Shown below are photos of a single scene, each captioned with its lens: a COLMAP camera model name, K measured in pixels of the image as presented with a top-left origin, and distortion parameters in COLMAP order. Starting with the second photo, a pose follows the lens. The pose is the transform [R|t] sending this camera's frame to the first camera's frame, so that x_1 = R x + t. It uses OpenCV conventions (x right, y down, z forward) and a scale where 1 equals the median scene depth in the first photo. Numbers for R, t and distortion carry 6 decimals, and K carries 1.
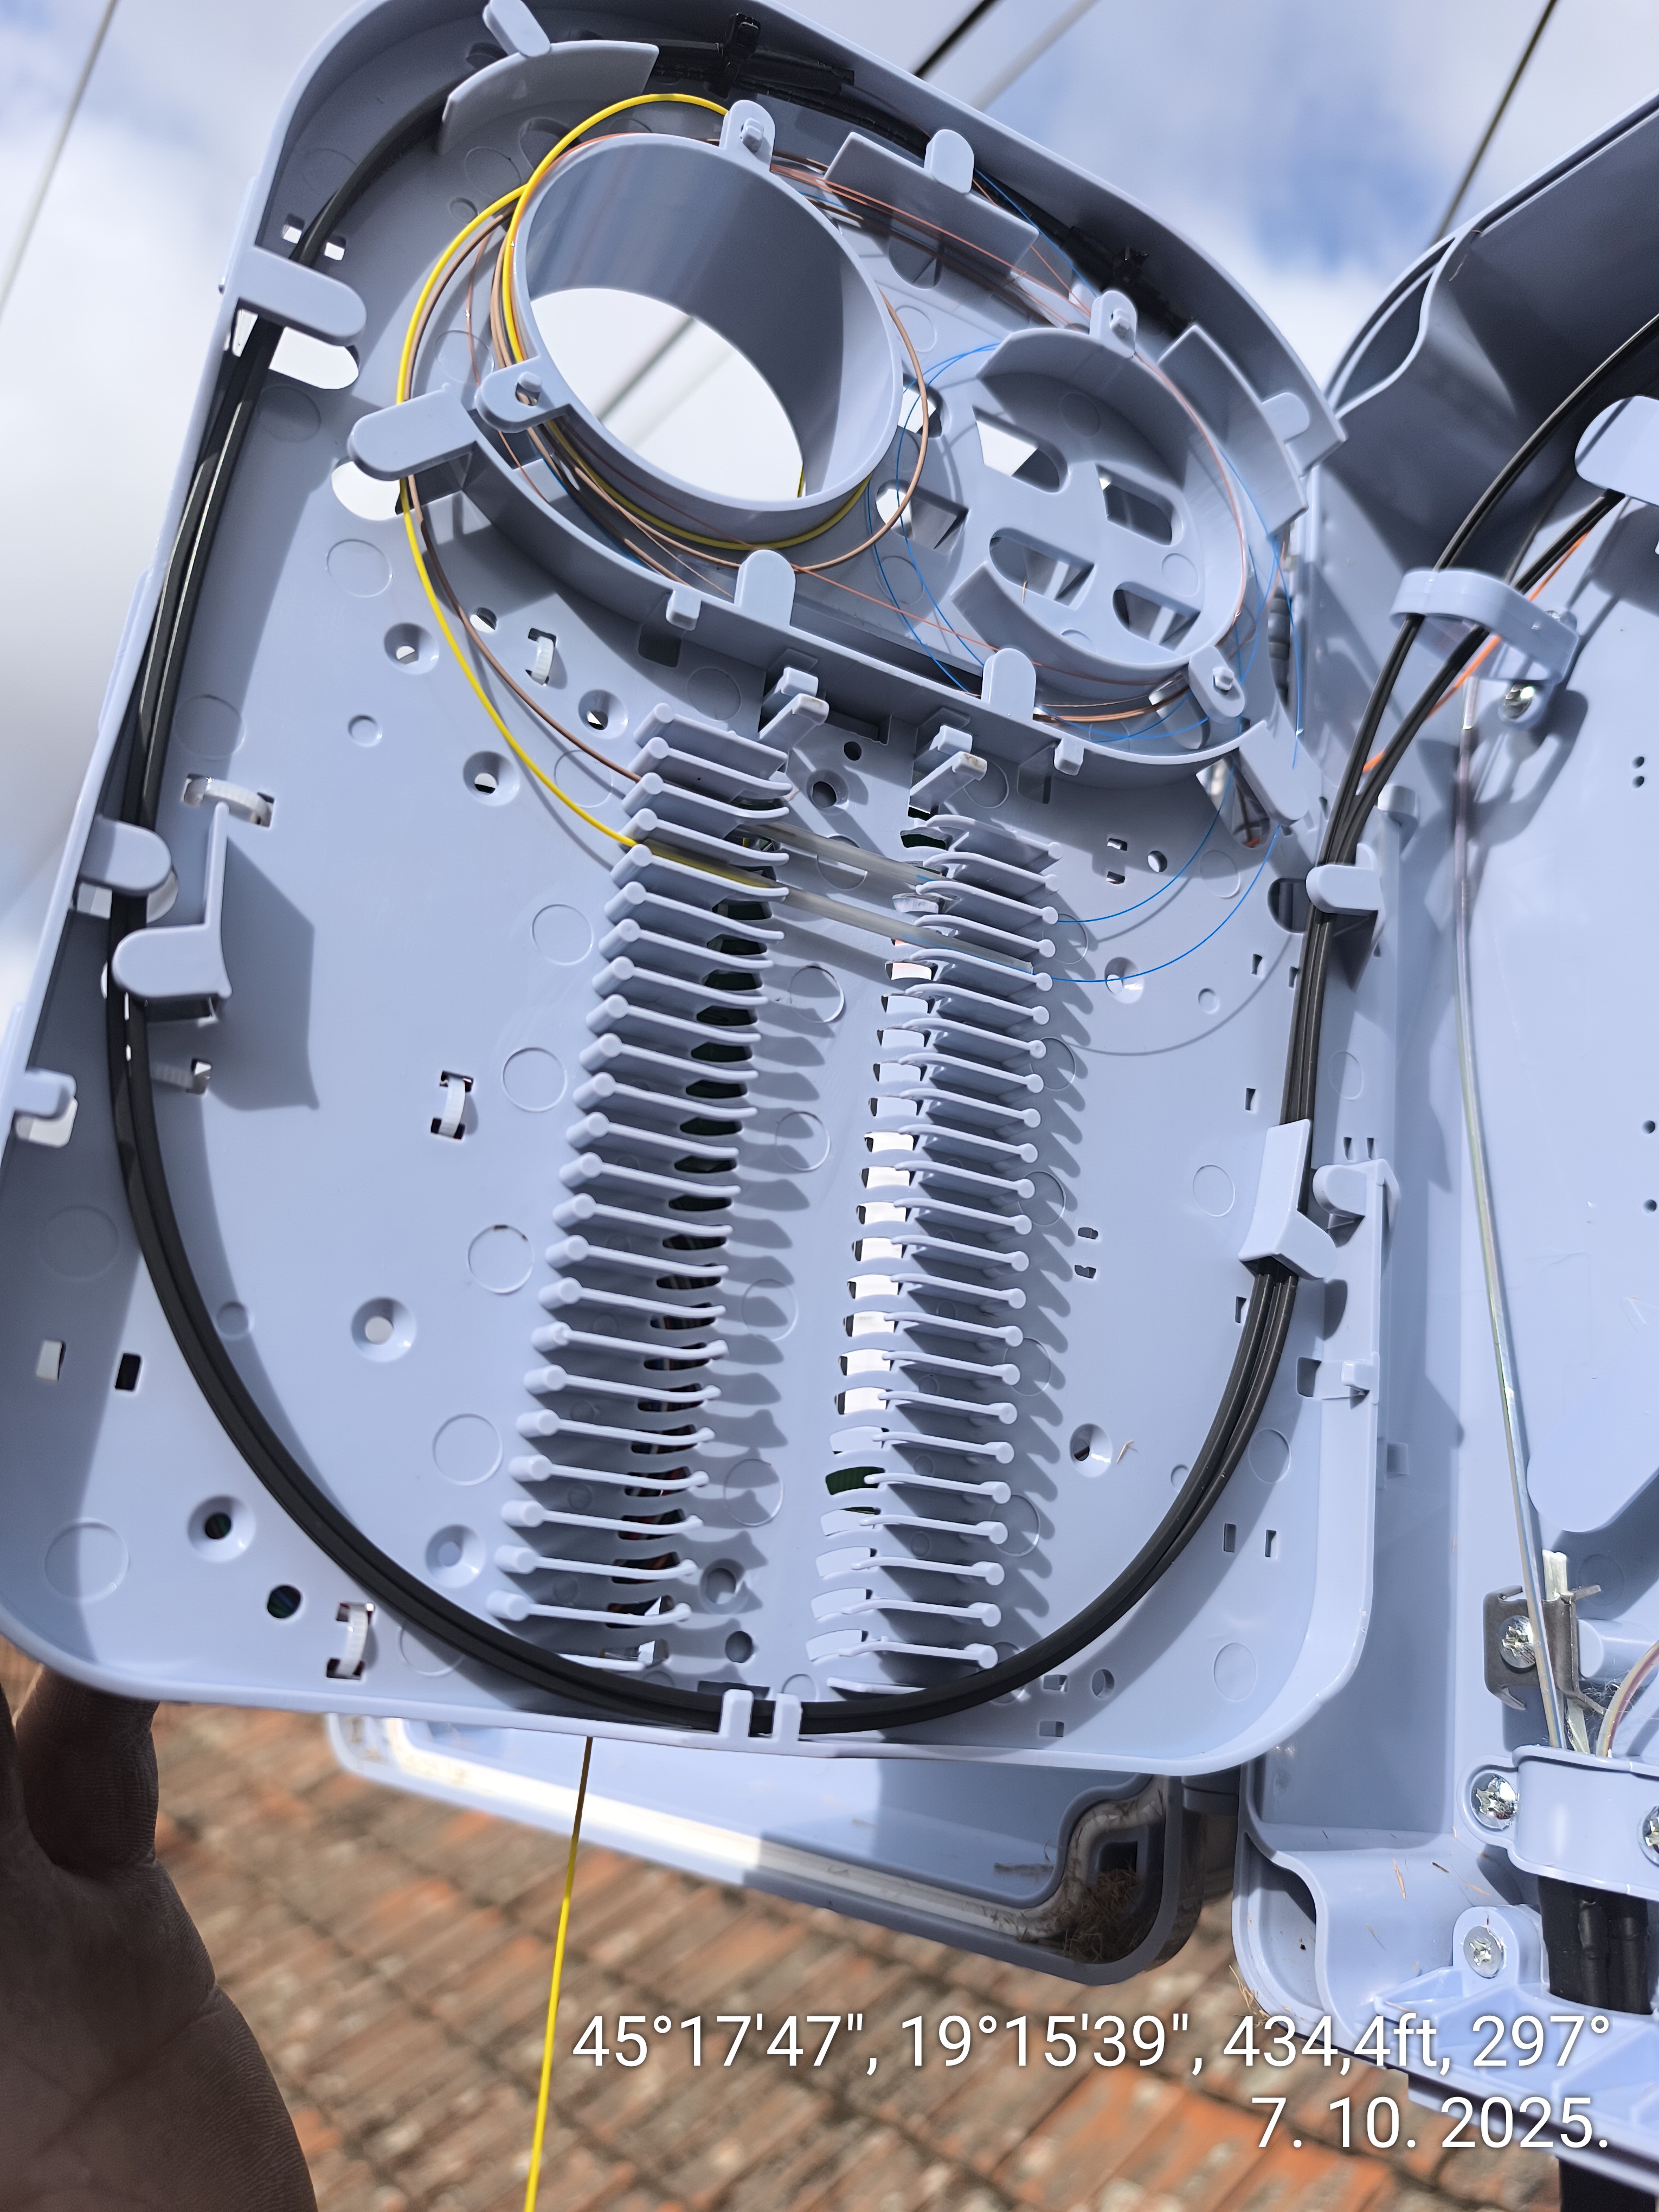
lens RADIAL K [[1616.4, 0, 833.2], [0, 1616.4, 1107.6], [0, 0, 1]] dist [-0.010055, -0.007355]
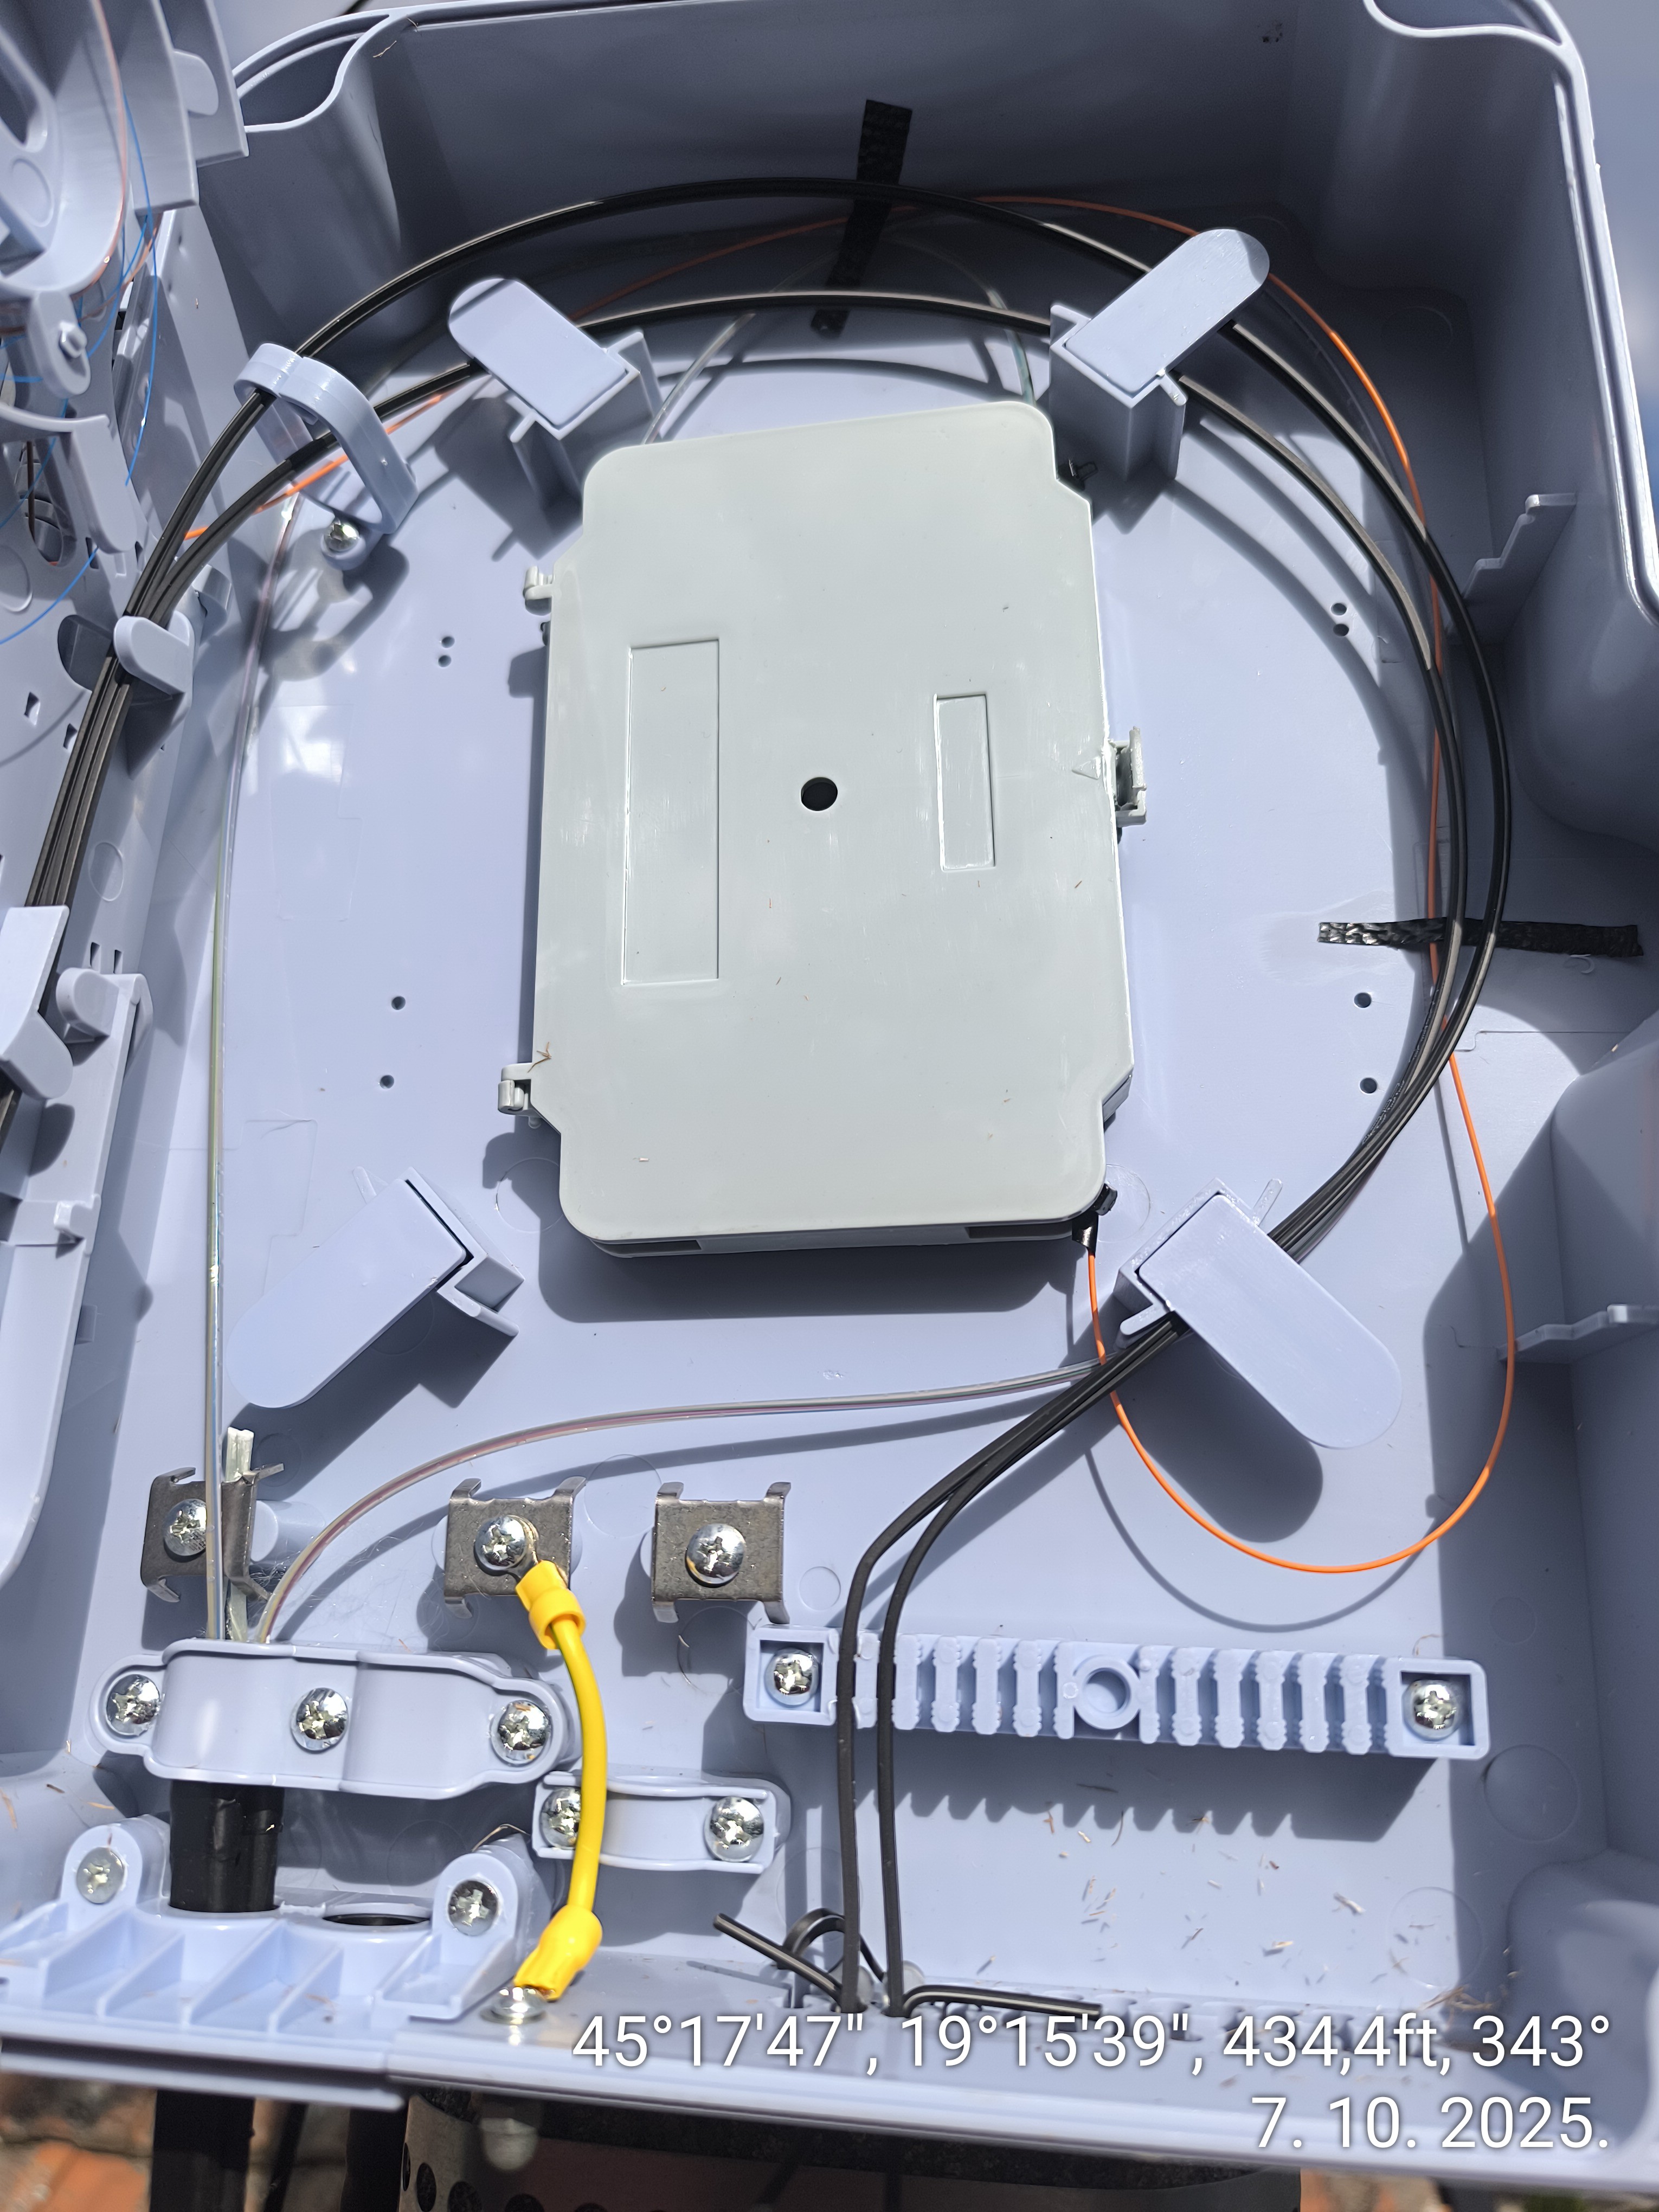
lens RADIAL K [[1616.4, 0, 833.2], [0, 1616.4, 1107.6], [0, 0, 1]] dist [-0.010055, -0.007355]
pose [[0.665628, 0.140992, 0.732844, -0.030190], [-0.184280, 0.982635, -0.021671, 0.052452], [-0.723173, -0.120624, 0.680052, 0.149121]]
